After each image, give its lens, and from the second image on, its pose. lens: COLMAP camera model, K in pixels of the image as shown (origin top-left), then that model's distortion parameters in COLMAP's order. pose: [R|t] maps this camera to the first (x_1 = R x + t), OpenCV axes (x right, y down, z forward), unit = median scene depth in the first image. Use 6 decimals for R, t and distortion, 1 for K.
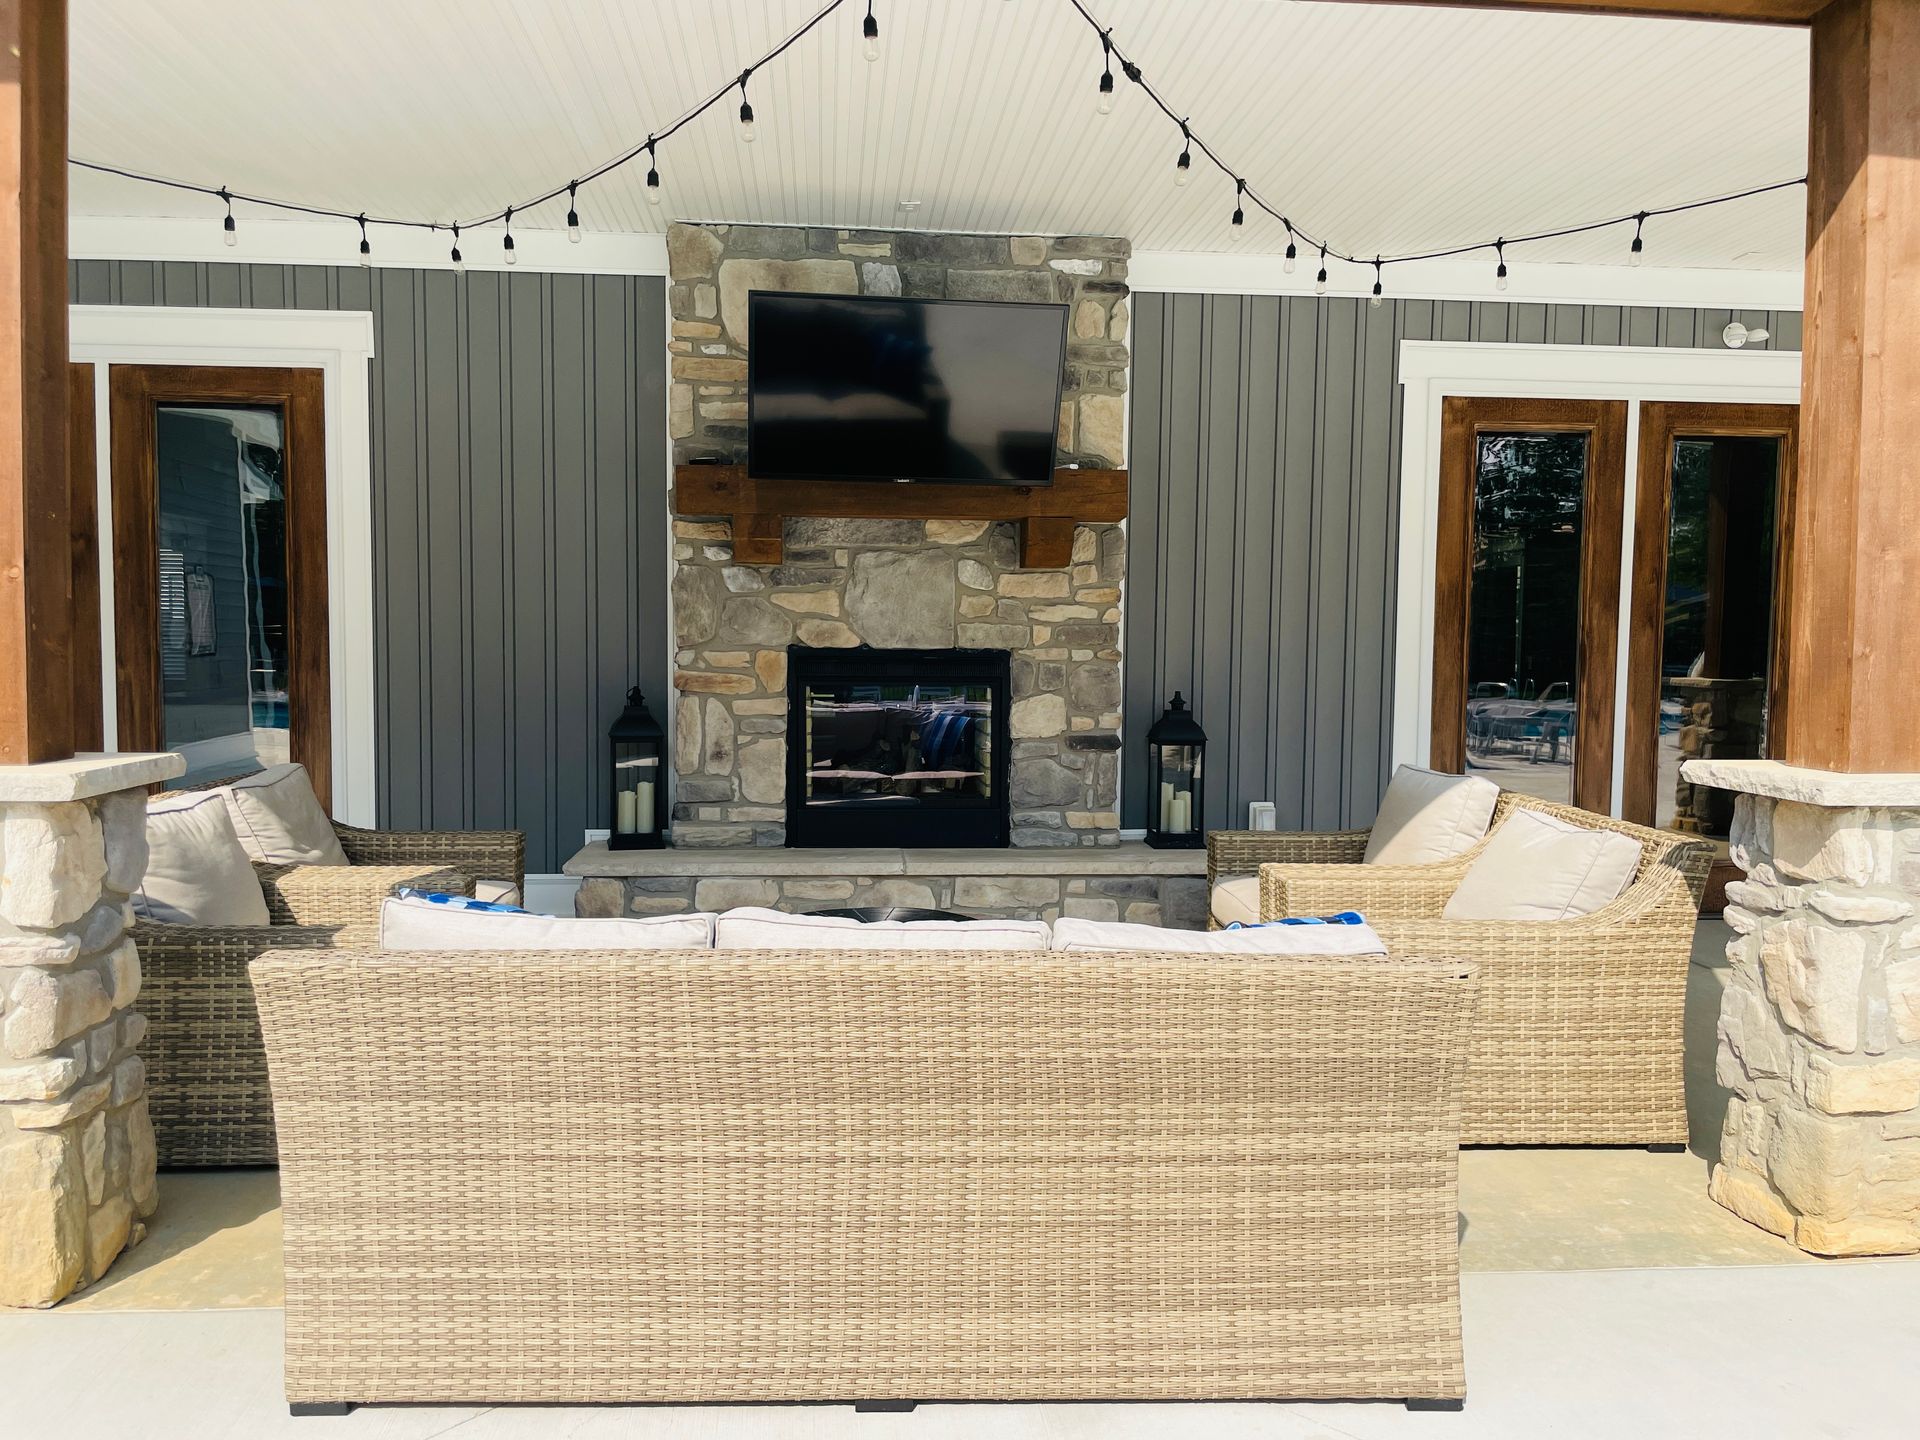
lens RADIAL K [[1486.1, 0, 964.7], [0, 1486.1, 730.0], [0, 0, 1]] dist [0.092228, -0.169075]
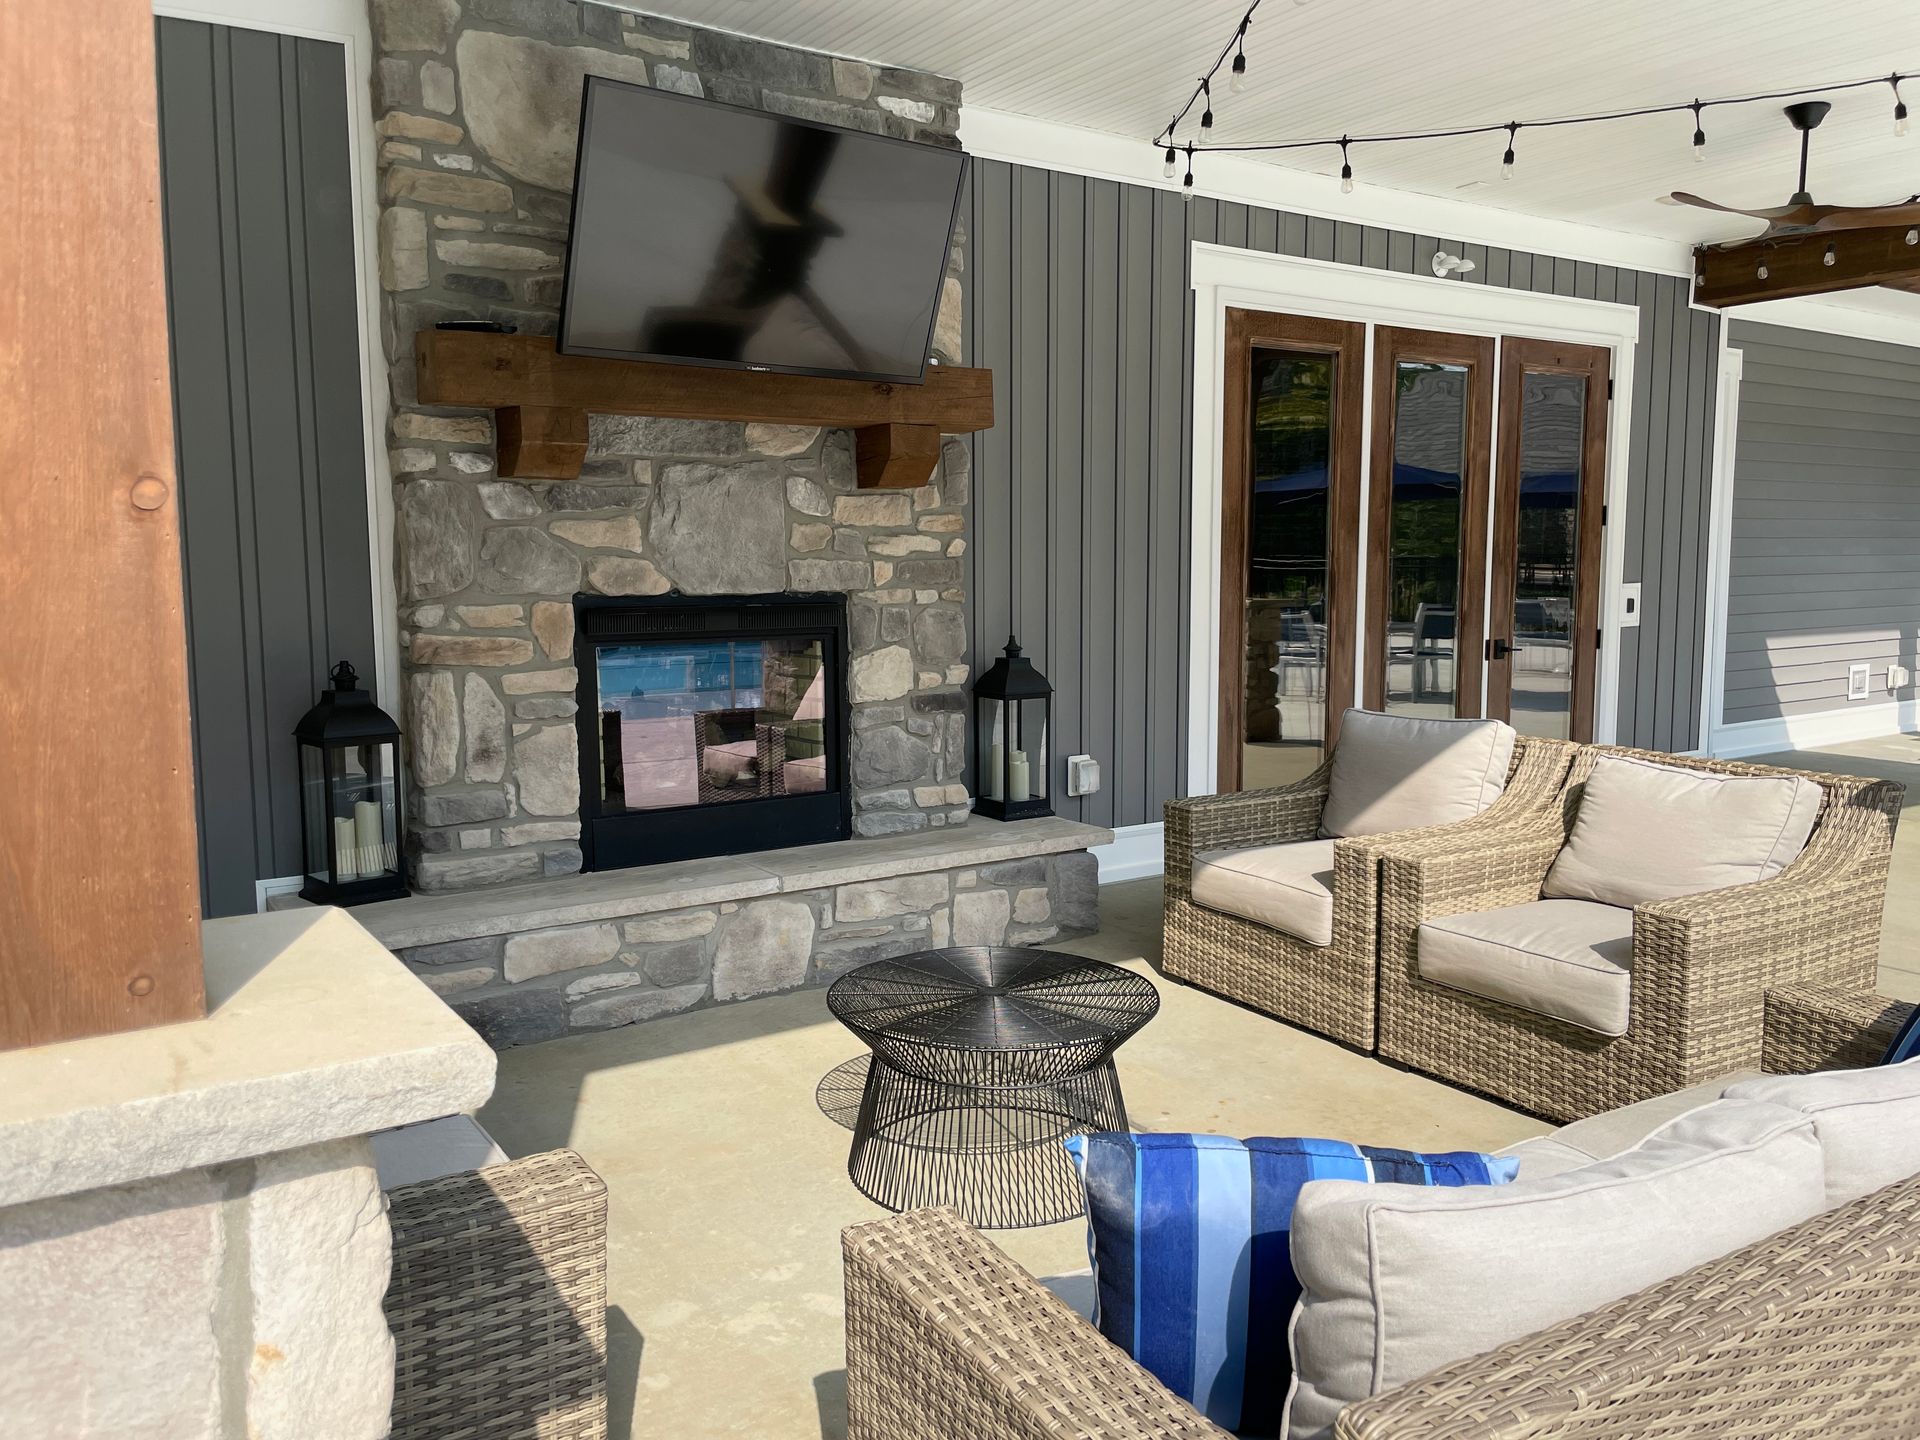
lens RADIAL K [[1478.0, 0, 968.4], [0, 1478.0, 713.8], [0, 0, 1]] dist [0.082737, -0.127110]
pose [[0.873681, -0.066113, 0.481986, -0.301873], [0.045086, 0.997463, 0.055094, -0.030094], [-0.484405, -0.026404, 0.874445, 0.279895]]
